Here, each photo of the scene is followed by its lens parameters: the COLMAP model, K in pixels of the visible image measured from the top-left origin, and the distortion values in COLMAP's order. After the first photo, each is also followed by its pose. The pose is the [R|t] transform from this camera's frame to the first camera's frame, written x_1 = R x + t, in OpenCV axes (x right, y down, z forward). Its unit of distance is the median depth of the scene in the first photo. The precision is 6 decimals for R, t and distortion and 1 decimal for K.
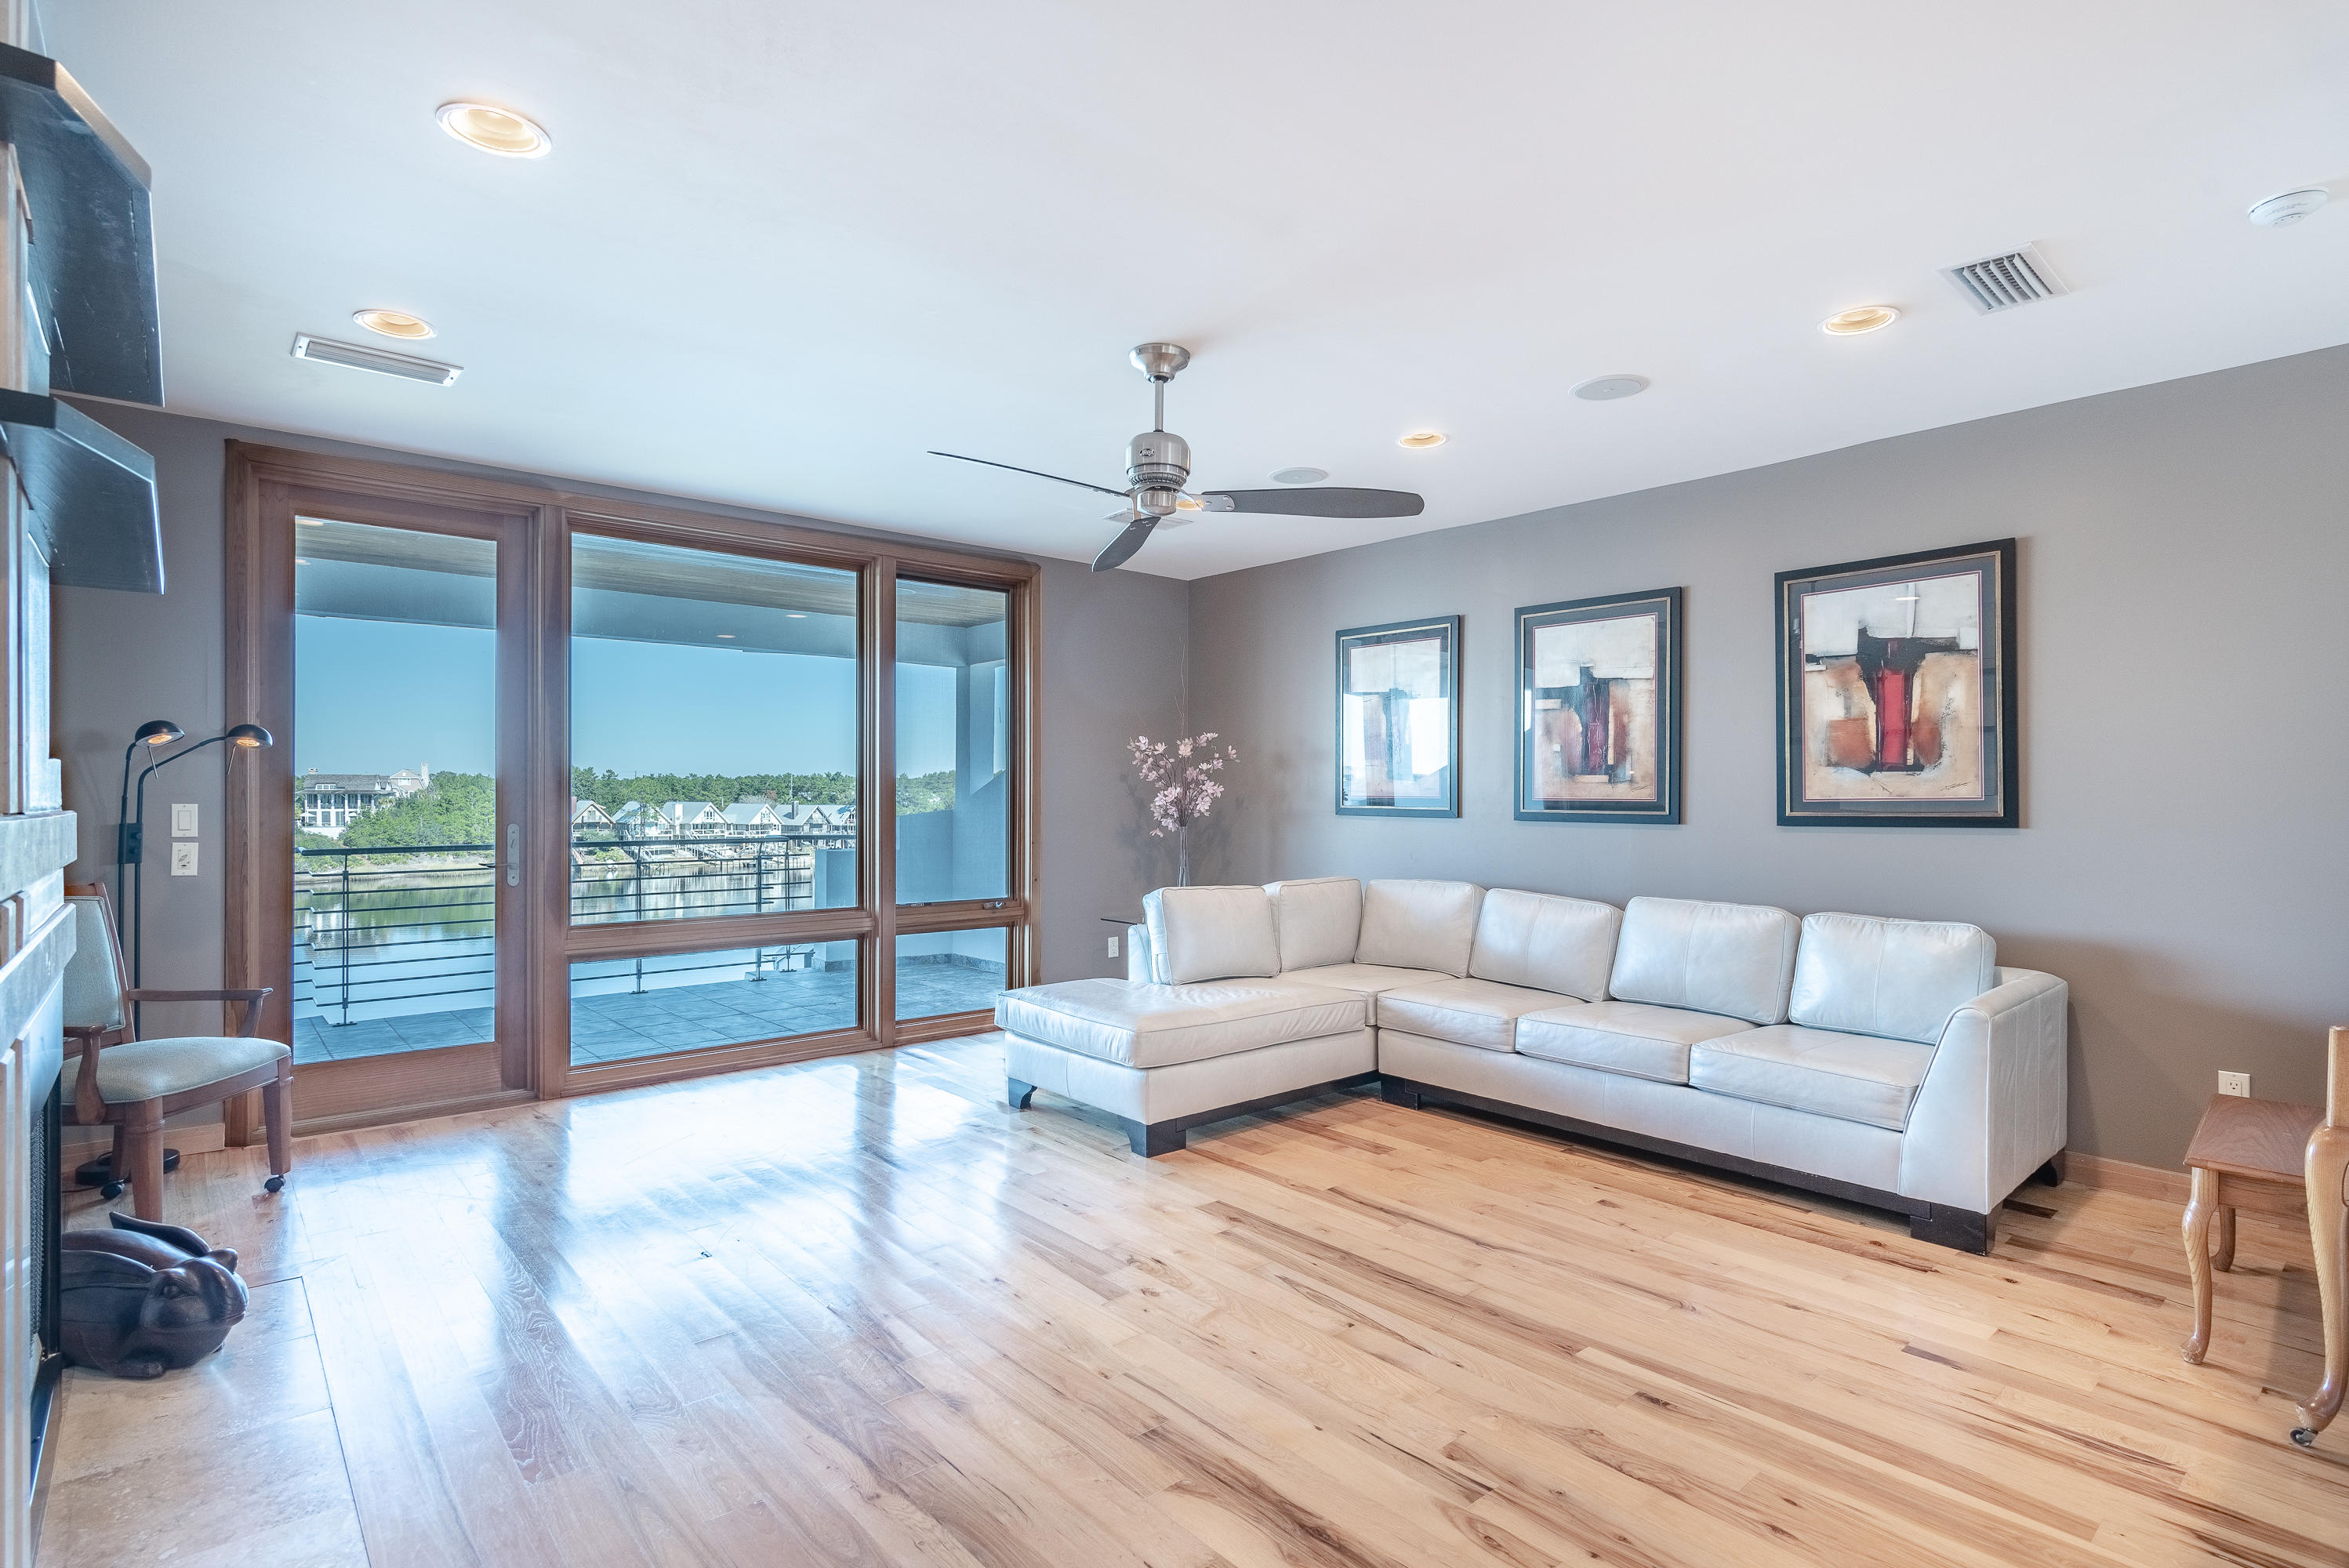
lens RADIAL K [[1161.6, 0, 1186.6], [0, 1161.6, 785.8], [0, 0, 1]] dist [0.001566, 0.000279]
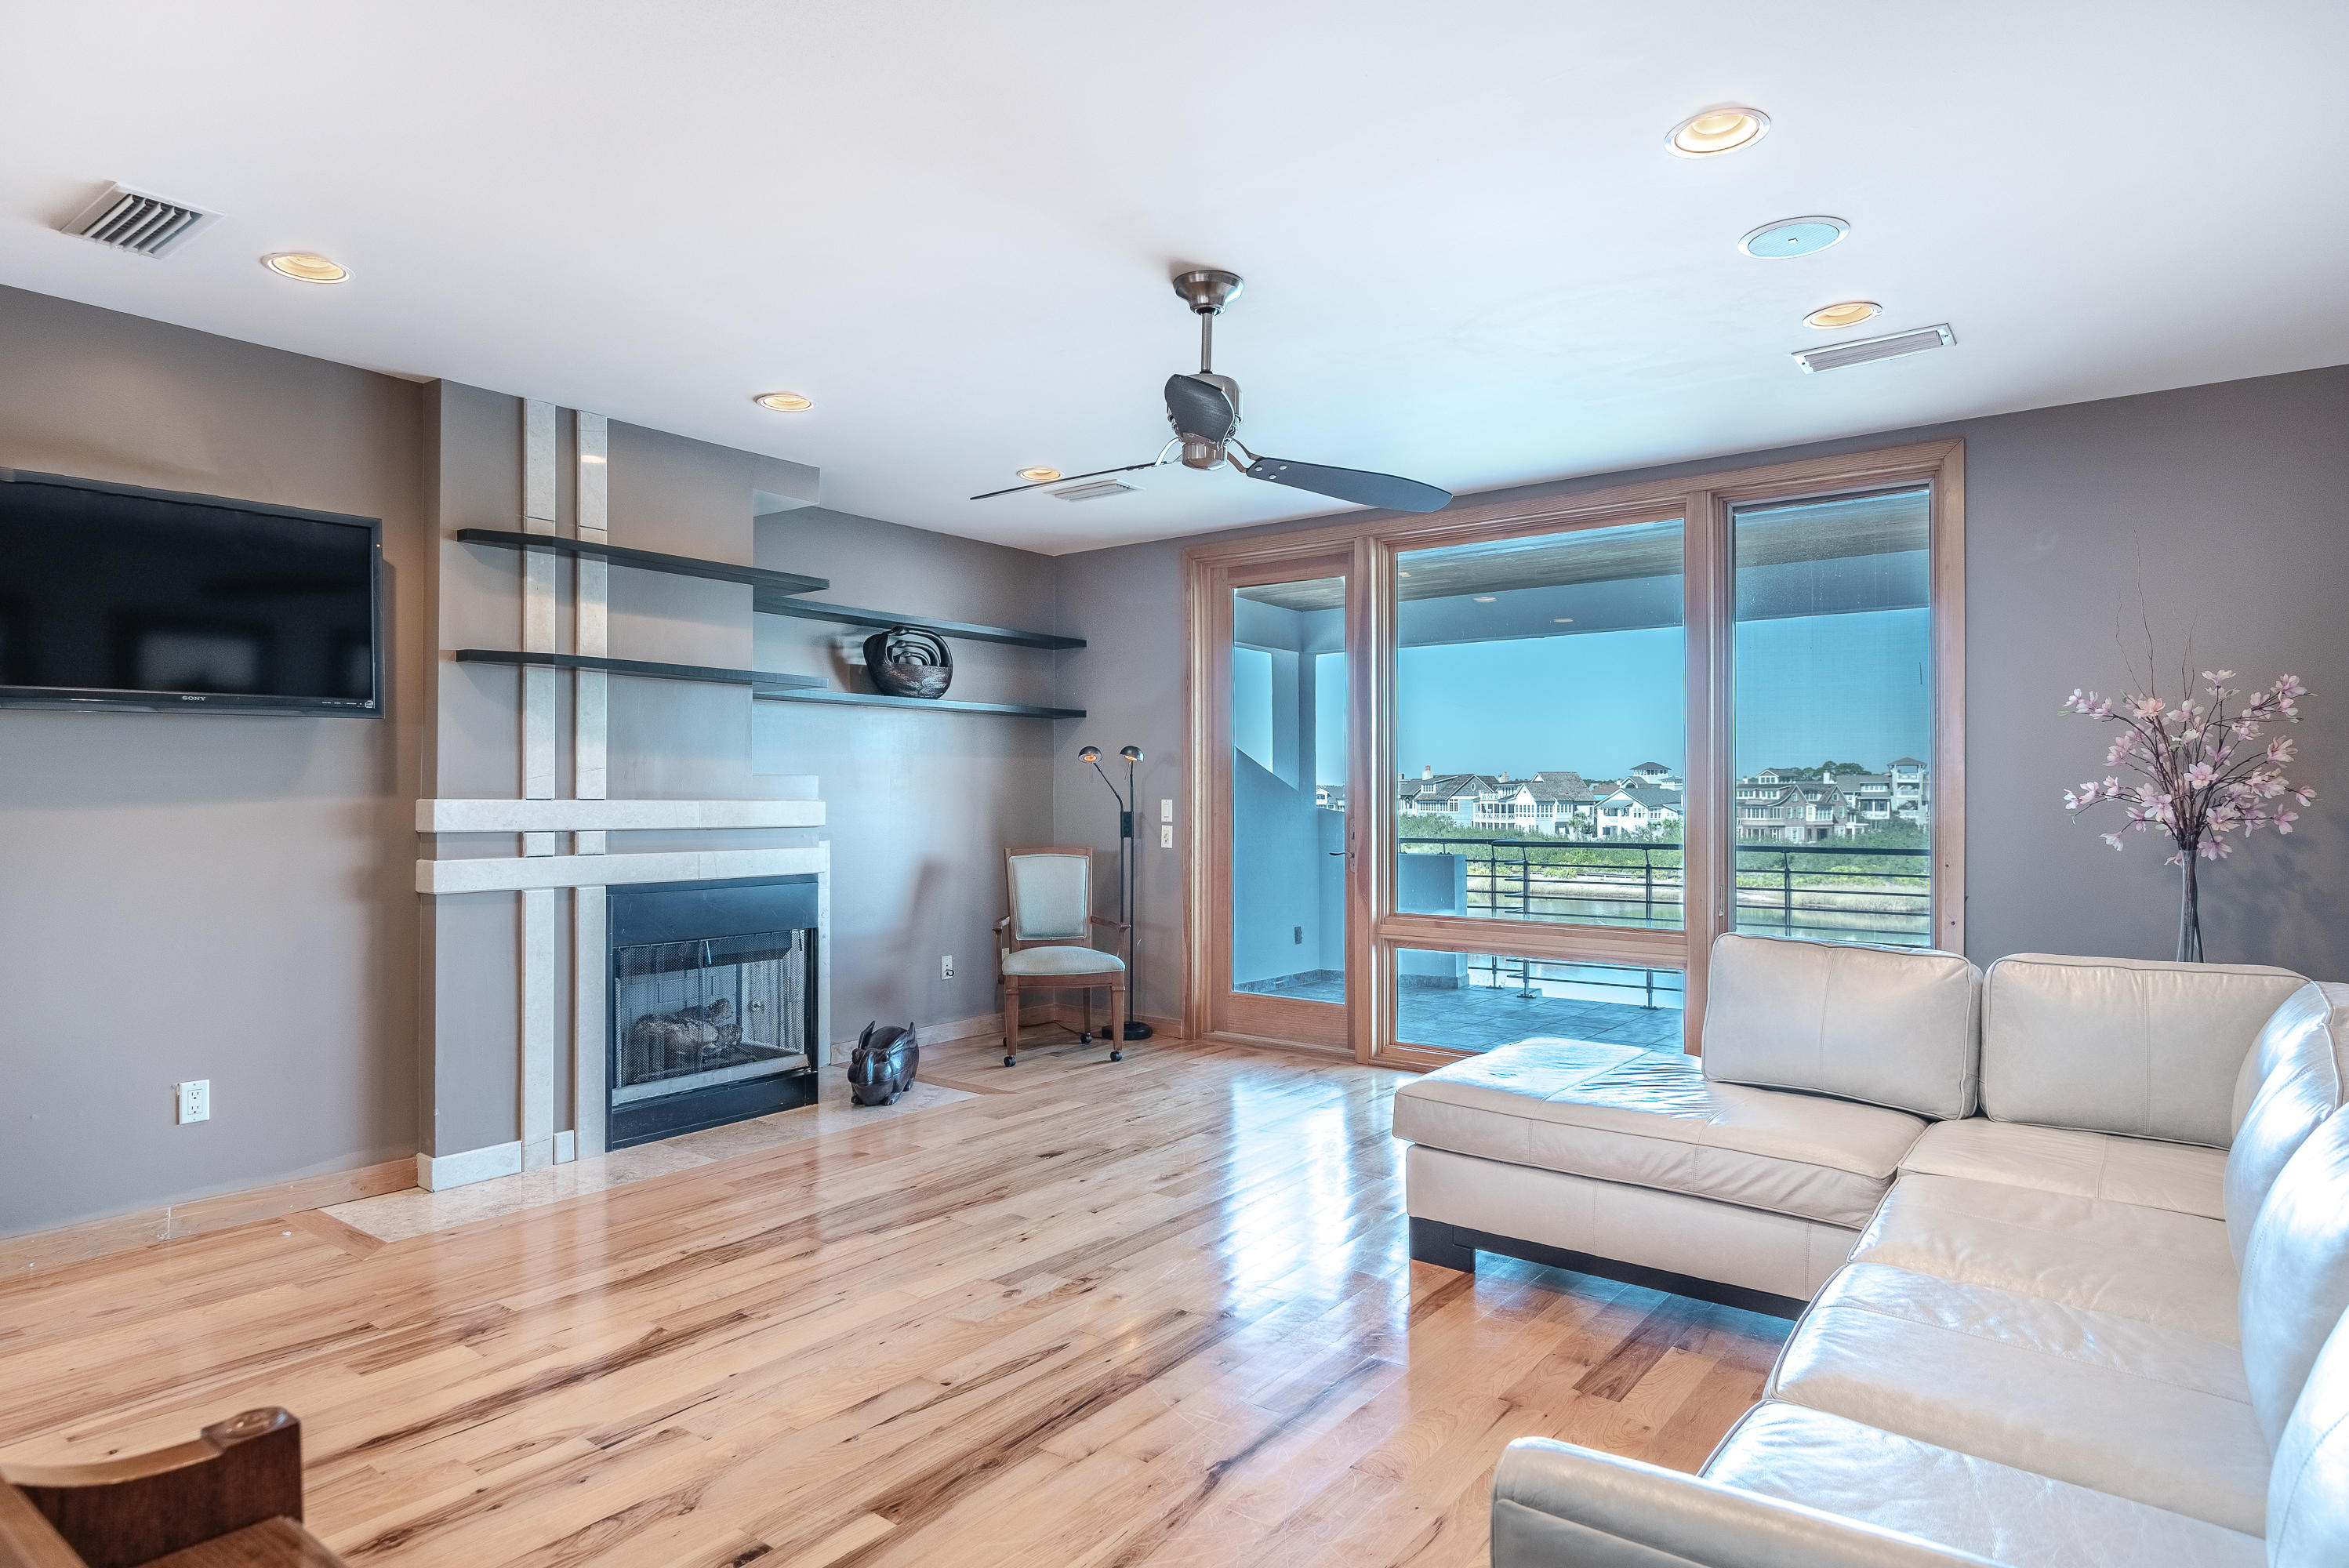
lens RADIAL K [[1338.2, 0, 1163.2], [0, 1338.2, 794.3], [0, 0, 1]] dist [-0.006029, -0.000712]
pose [[0.186052, -0.001591, -0.982539, 1.043818], [0.006650, 0.999978, -0.000360, 0.012513], [0.982517, -0.006467, 0.186059, 0.864477]]
